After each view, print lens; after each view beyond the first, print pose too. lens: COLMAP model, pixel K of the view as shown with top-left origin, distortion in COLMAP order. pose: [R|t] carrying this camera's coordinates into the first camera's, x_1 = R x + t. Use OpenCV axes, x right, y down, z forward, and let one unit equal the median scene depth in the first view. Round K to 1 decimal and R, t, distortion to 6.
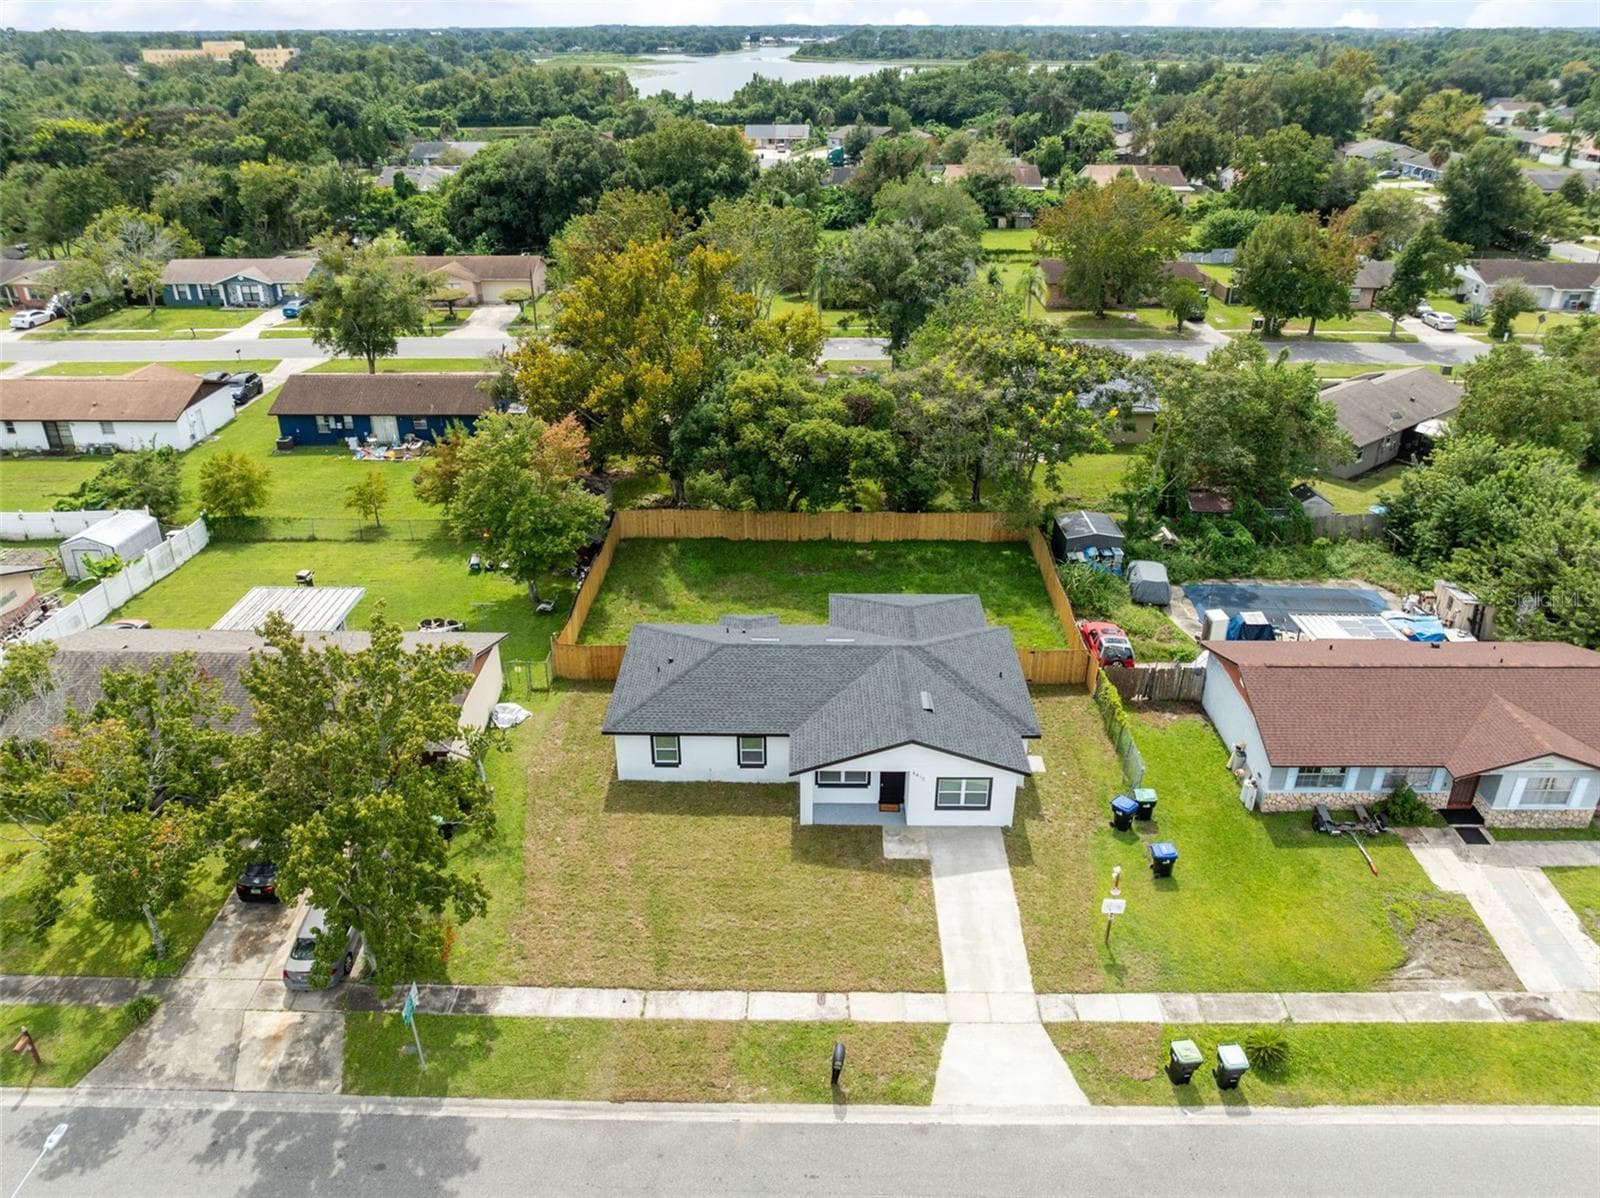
lens RADIAL K [[1120.5, 0, 800.0], [0, 1120.5, 599.0], [0, 0, 1]] dist [-0.004332, -0.071578]
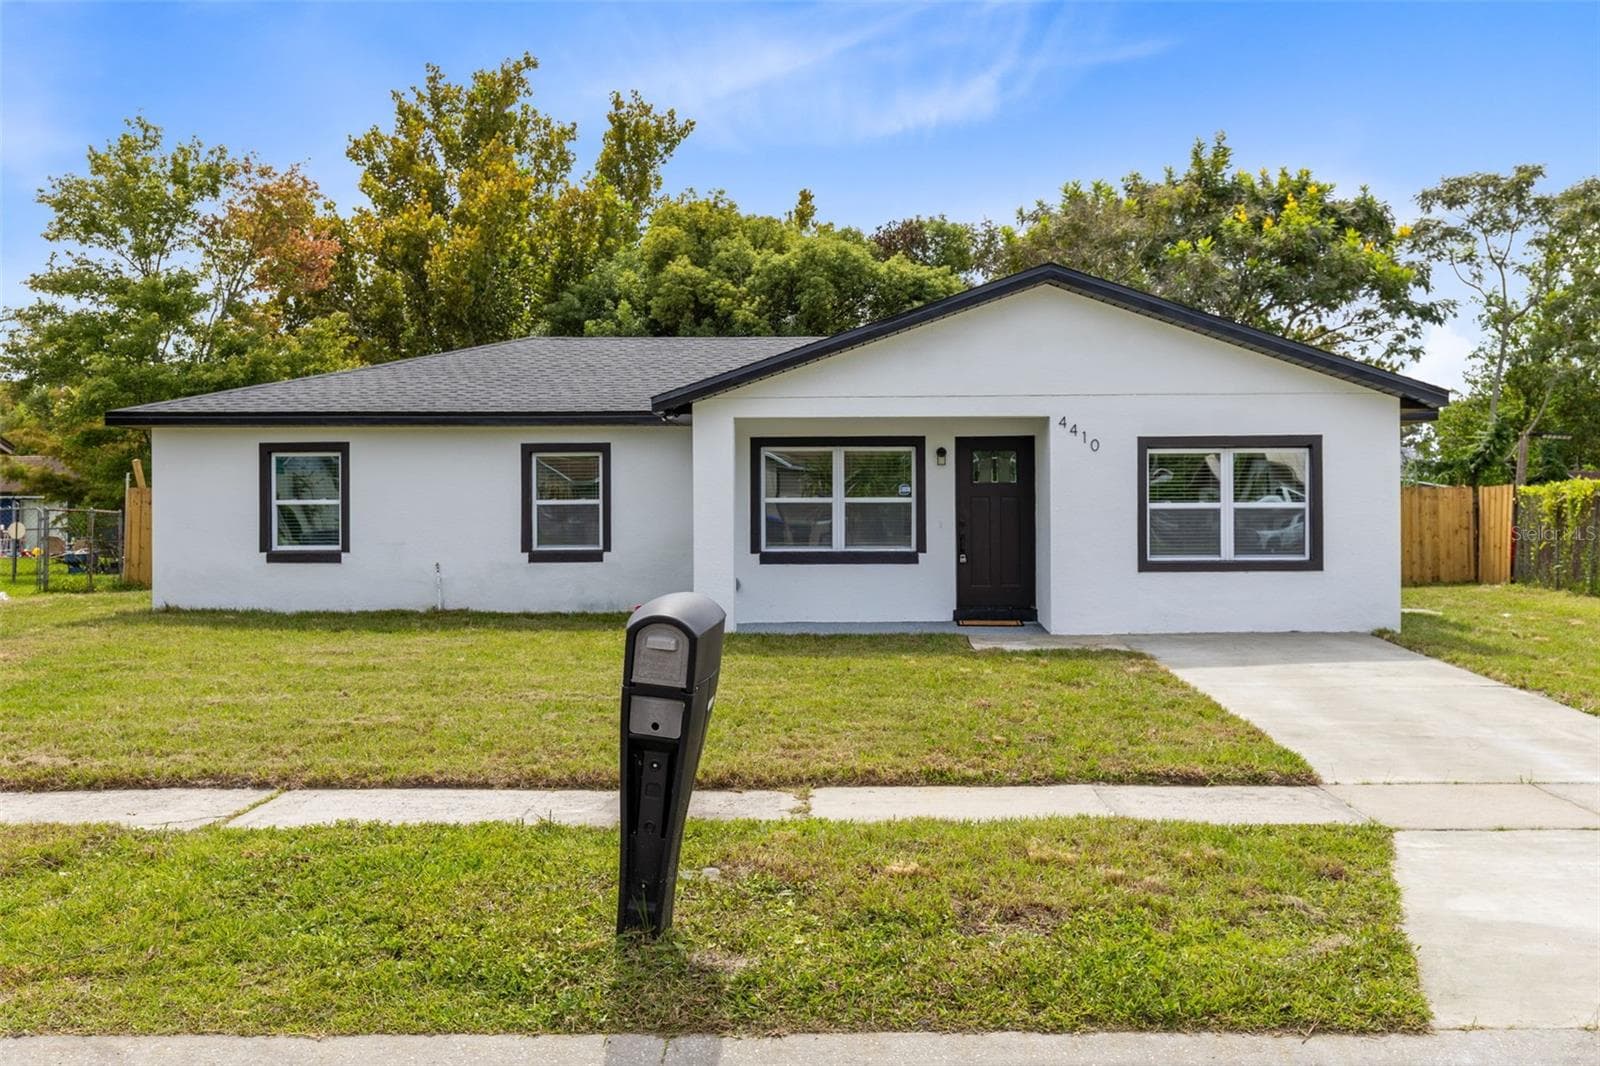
lens RADIAL K [[1523.5, 0, 869.5], [0, 1523.5, 504.5], [0, 0, 1]] dist [0.009737, 0.013071]
pose [[0.999889, -0.002648, 0.014632, 0.049632], [0.009077, 0.888073, -0.459612, 0.429117], [-0.011777, 0.459694, 0.887999, 0.747844]]
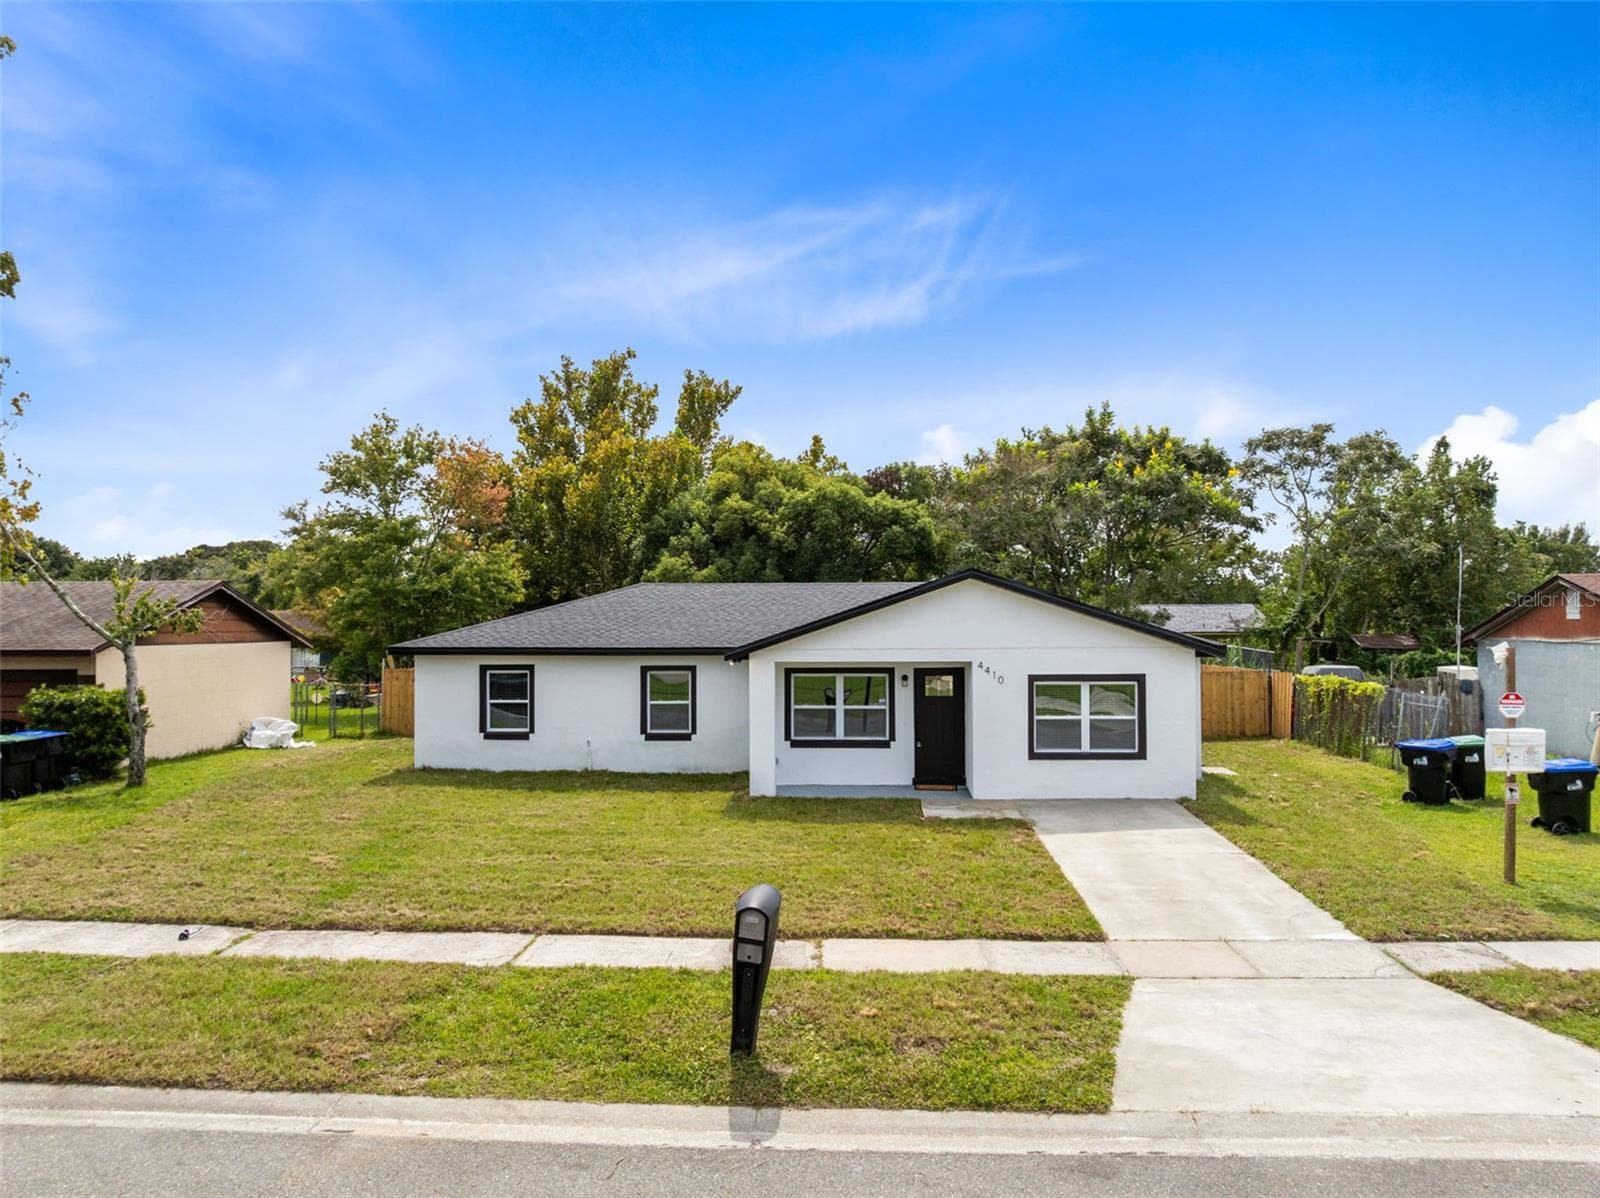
lens RADIAL K [[1120.5, 0, 800.0], [0, 1120.5, 599.0], [0, 0, 1]] dist [-0.004332, -0.071578]
pose [[0.999028, -0.003611, -0.043925, 0.051979], [-0.017540, 0.881735, -0.471419, 0.423090], [0.040432, 0.471731, 0.880815, 0.645306]]
